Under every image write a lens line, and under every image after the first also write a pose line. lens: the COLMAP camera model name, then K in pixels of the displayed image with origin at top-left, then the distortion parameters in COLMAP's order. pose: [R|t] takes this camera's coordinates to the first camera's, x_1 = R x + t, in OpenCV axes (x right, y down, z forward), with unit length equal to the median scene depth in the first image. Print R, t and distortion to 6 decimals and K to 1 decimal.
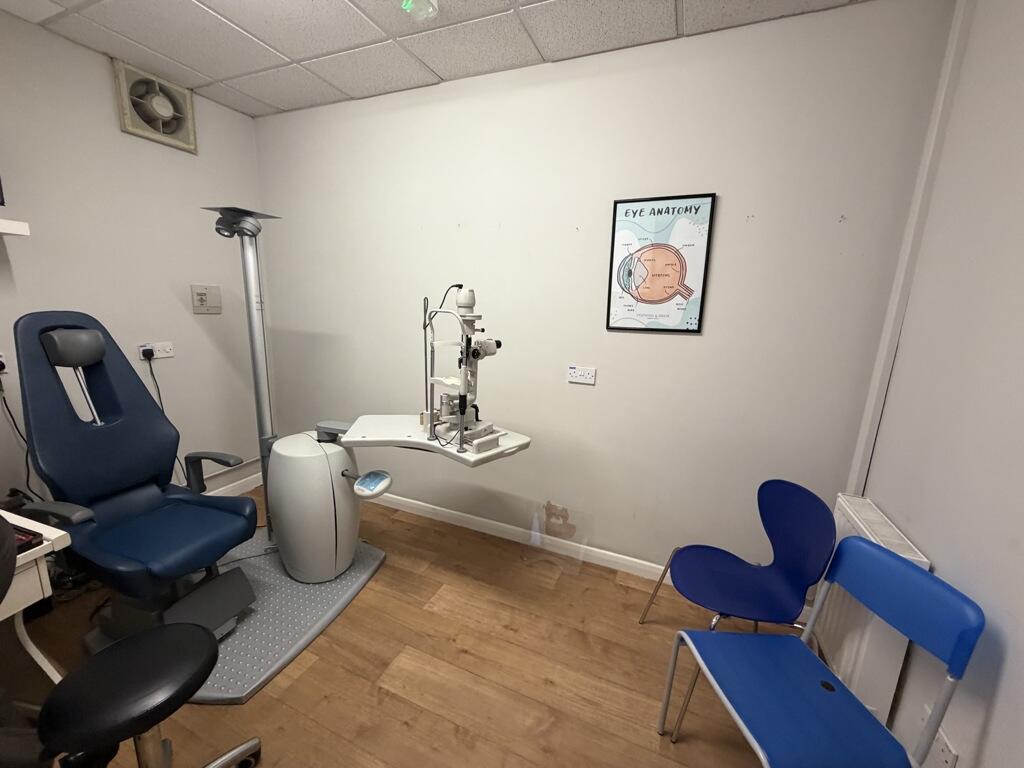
lens RADIAL K [[405.5, 0, 512.7], [0, 405.5, 385.4], [0, 0, 1]] dist [-0.001115, 0.000363]
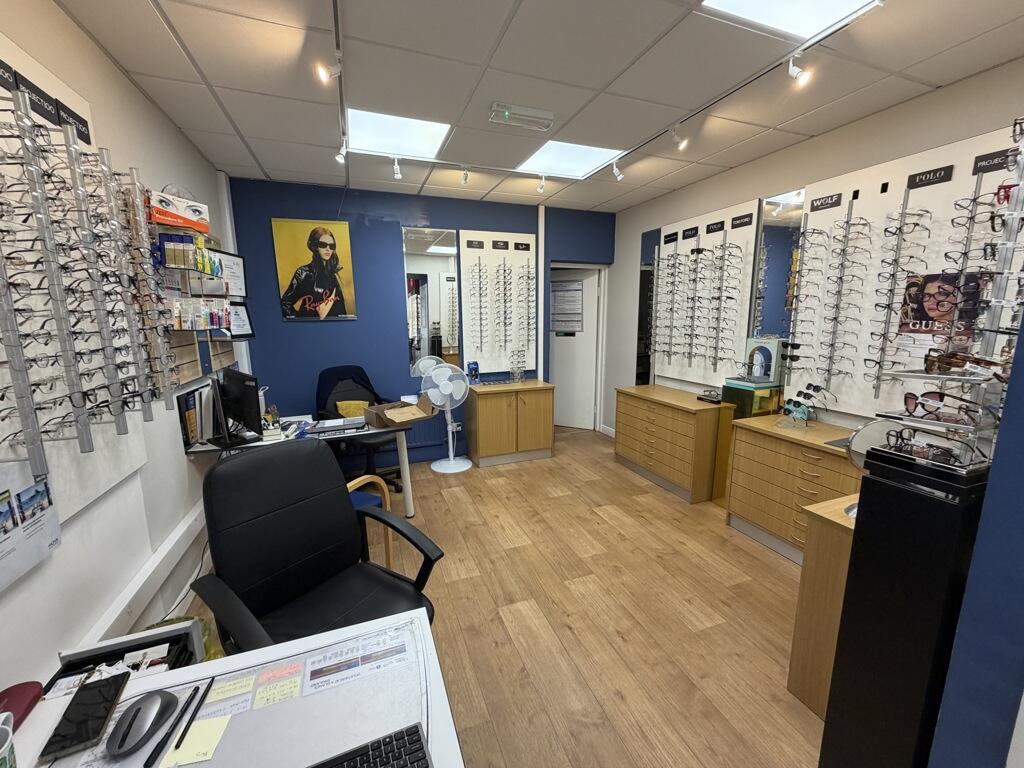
lens RADIAL K [[405.5, 0, 512.7], [0, 405.5, 384.2], [0, 0, 1]] dist [-0.001115, 0.000363]
pose [[0.691107, 0.085836, -0.717637, 0.497983], [-0.116151, 0.993207, 0.006939, 0.011297], [0.713358, 0.078558, 0.696383, 0.071788]]
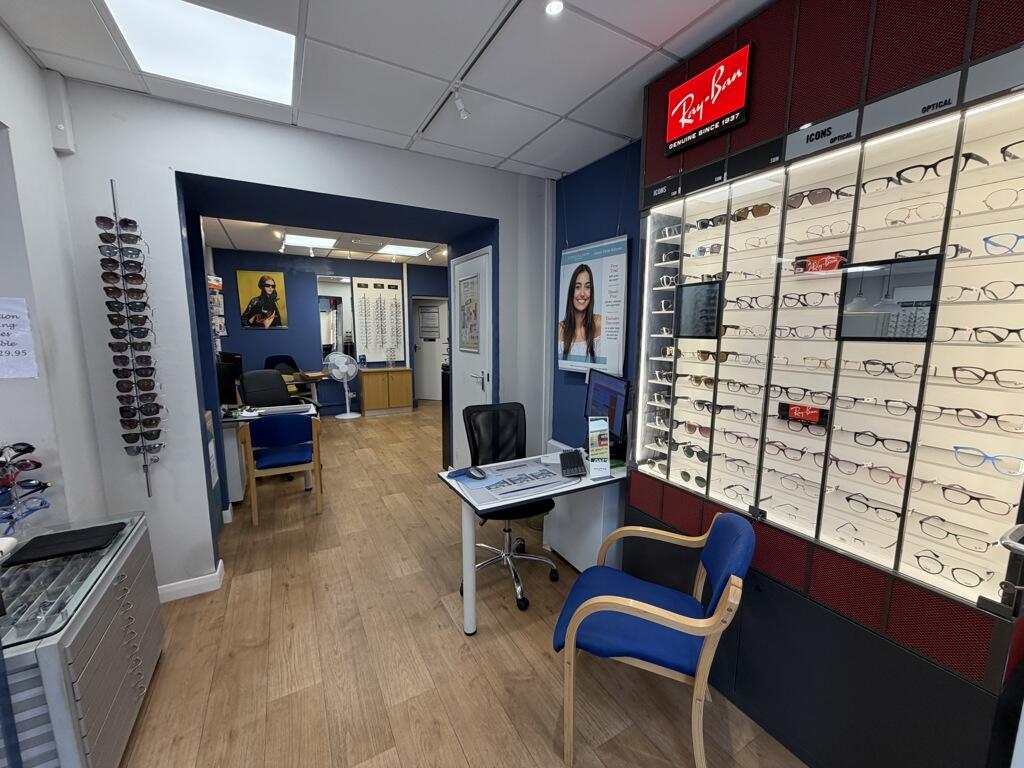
lens RADIAL K [[405.5, 0, 513.3], [0, 405.5, 383.9], [0, 0, 1]] dist [-0.001115, 0.000363]
pose [[0.794733, 0.056595, -0.604315, 2.175375], [-0.102452, 0.993865, -0.041658, 0.217622], [0.598250, 0.095020, 0.795655, -0.680778]]
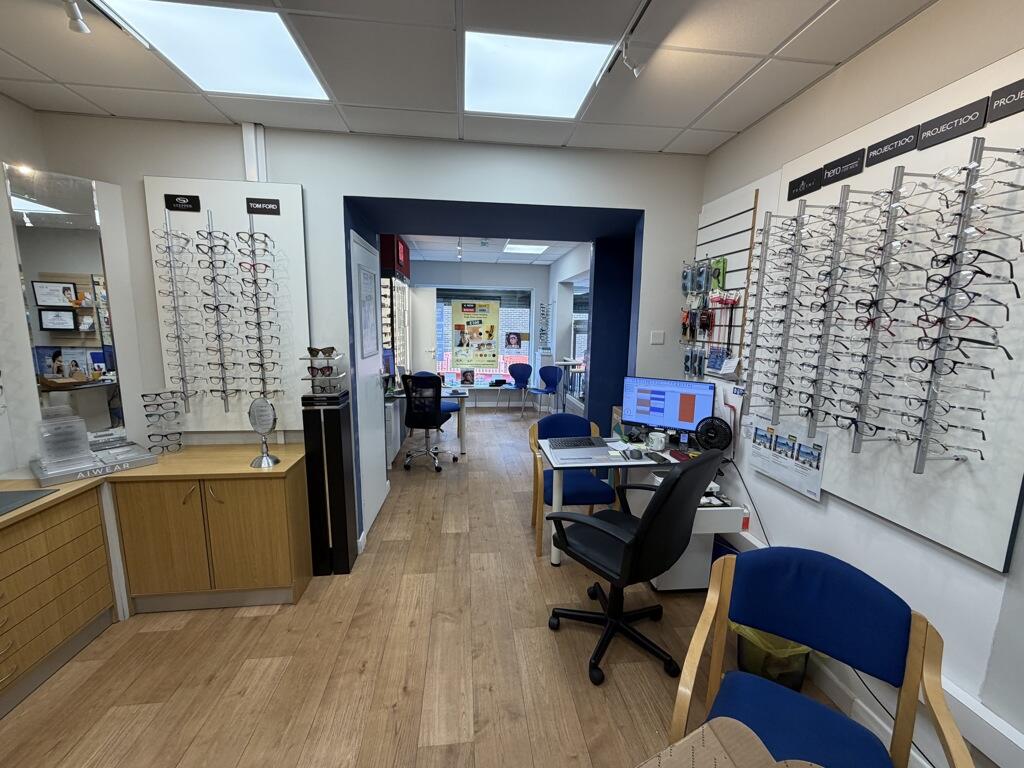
lens RADIAL K [[405.5, 0, 514.9], [0, 405.5, 387.3], [0, 0, 1]] dist [-0.001115, 0.000363]
pose [[-0.500799, -0.172126, 0.848276, -0.924956], [0.140747, 0.950791, 0.276020, -0.247729], [-0.854044, 0.257623, -0.451929, 1.010660]]
